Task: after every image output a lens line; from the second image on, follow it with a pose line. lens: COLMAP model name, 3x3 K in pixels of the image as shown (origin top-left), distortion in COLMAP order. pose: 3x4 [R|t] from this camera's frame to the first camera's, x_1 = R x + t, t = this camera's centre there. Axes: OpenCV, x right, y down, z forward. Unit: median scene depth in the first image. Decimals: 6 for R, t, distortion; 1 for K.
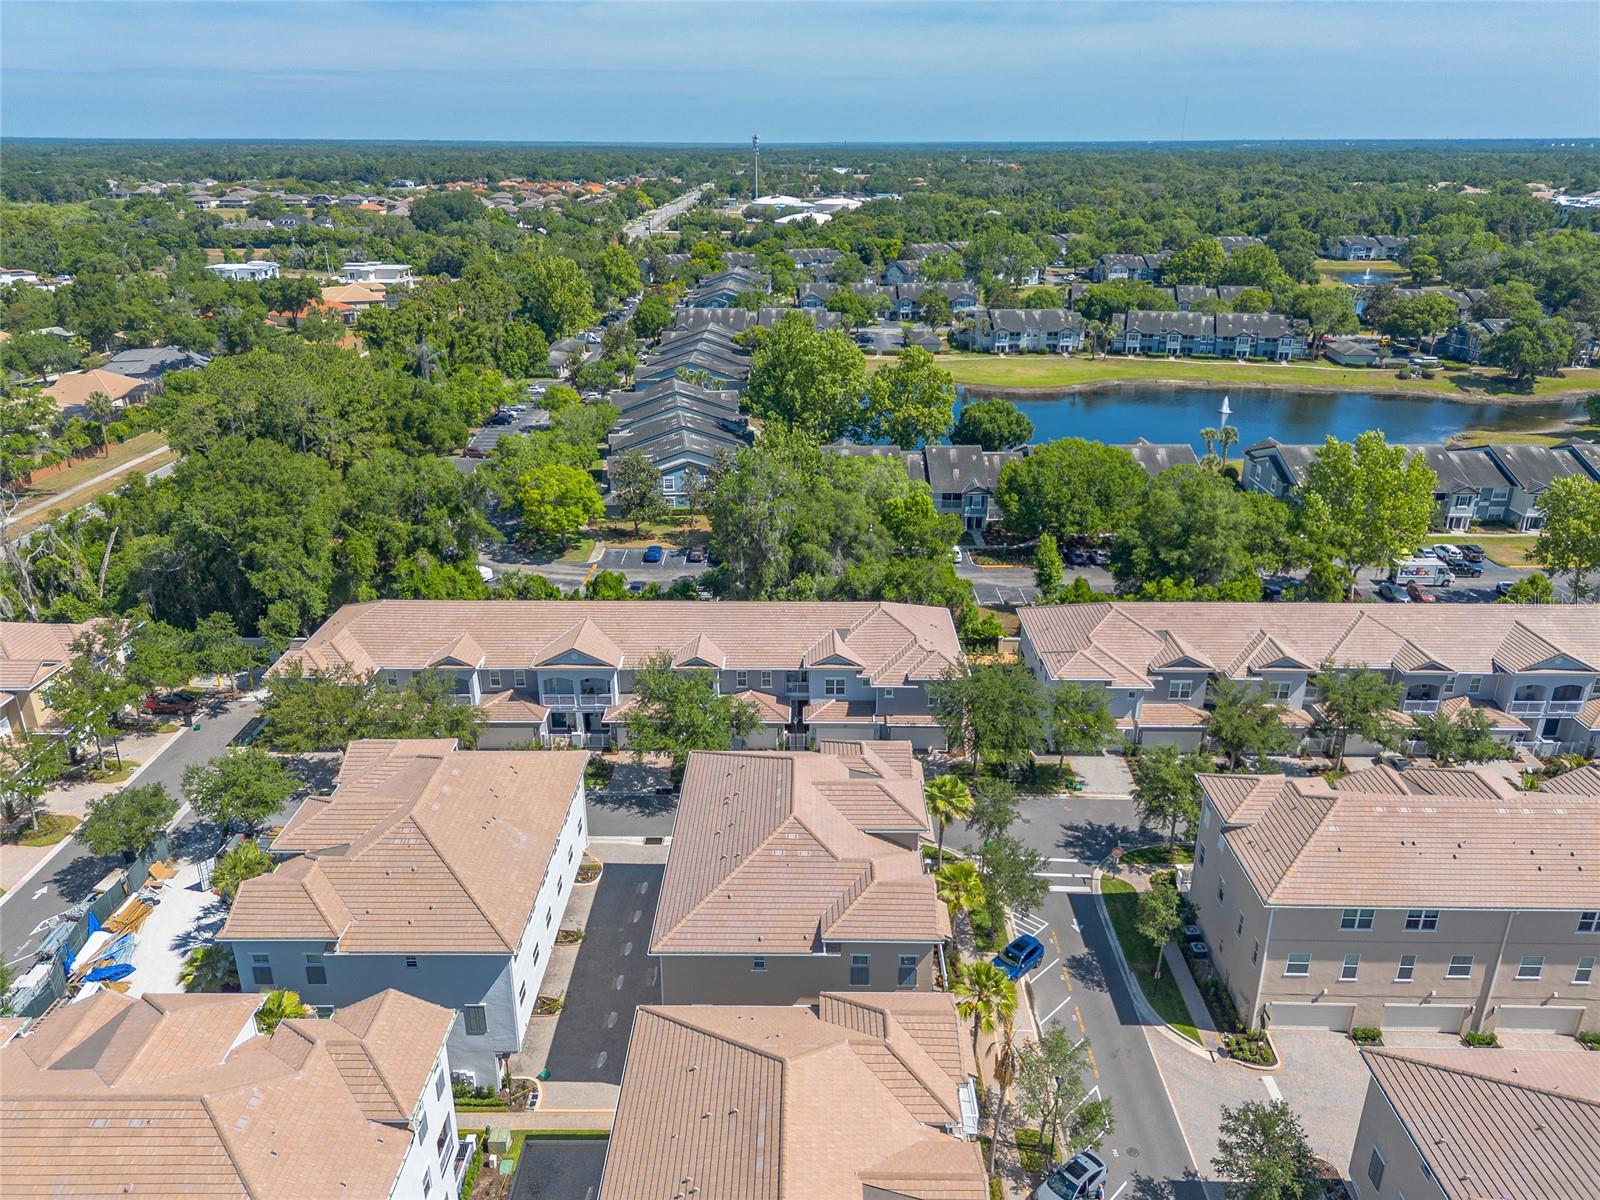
lens RADIAL K [[1134.0, 0, 800.0], [0, 1134.0, 600.0], [0, 0, 1]] dist [0.071384, -0.070052]
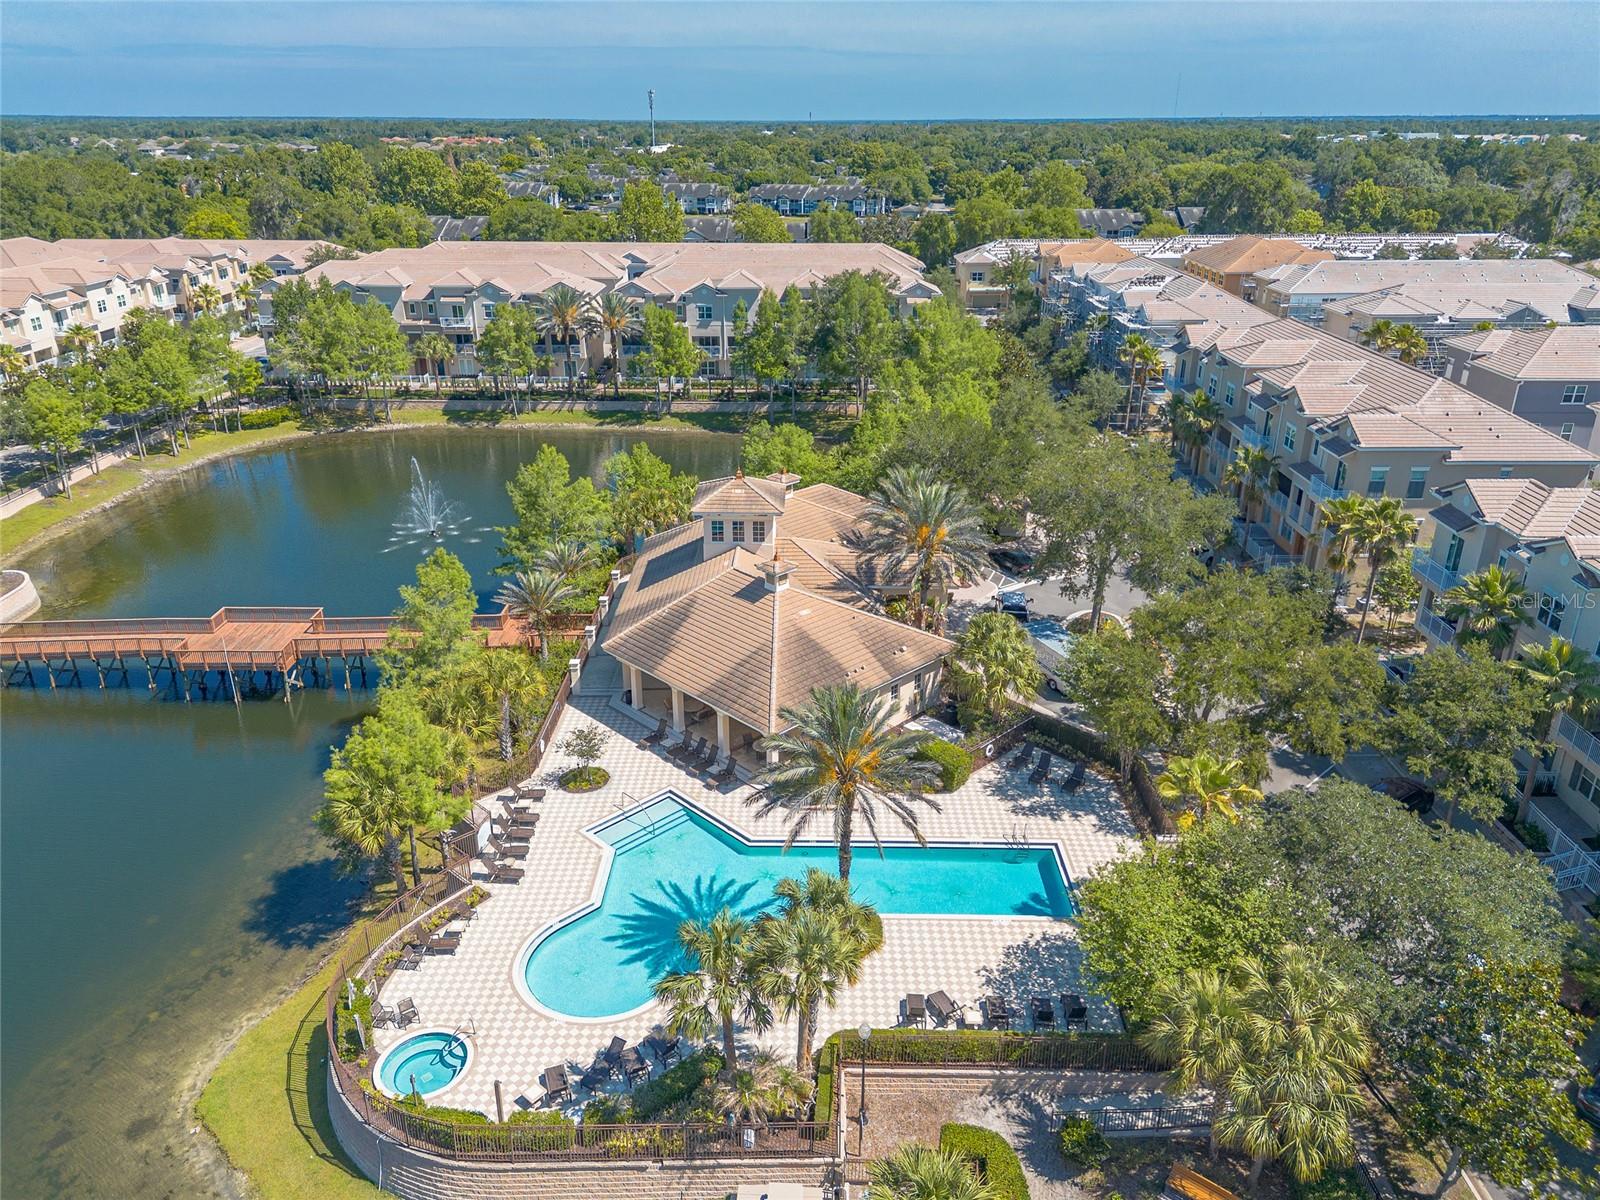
lens RADIAL K [[1137.8, 0, 792.4], [0, 1137.8, 605.2], [0, 0, 1]] dist [0.071425, -0.075995]
pose [[0.999996, 0.000643, -0.002815, 0.609776], [-0.000587, 0.999801, 0.019960, 0.403973], [0.002827, -0.019958, 0.999797, -0.677295]]
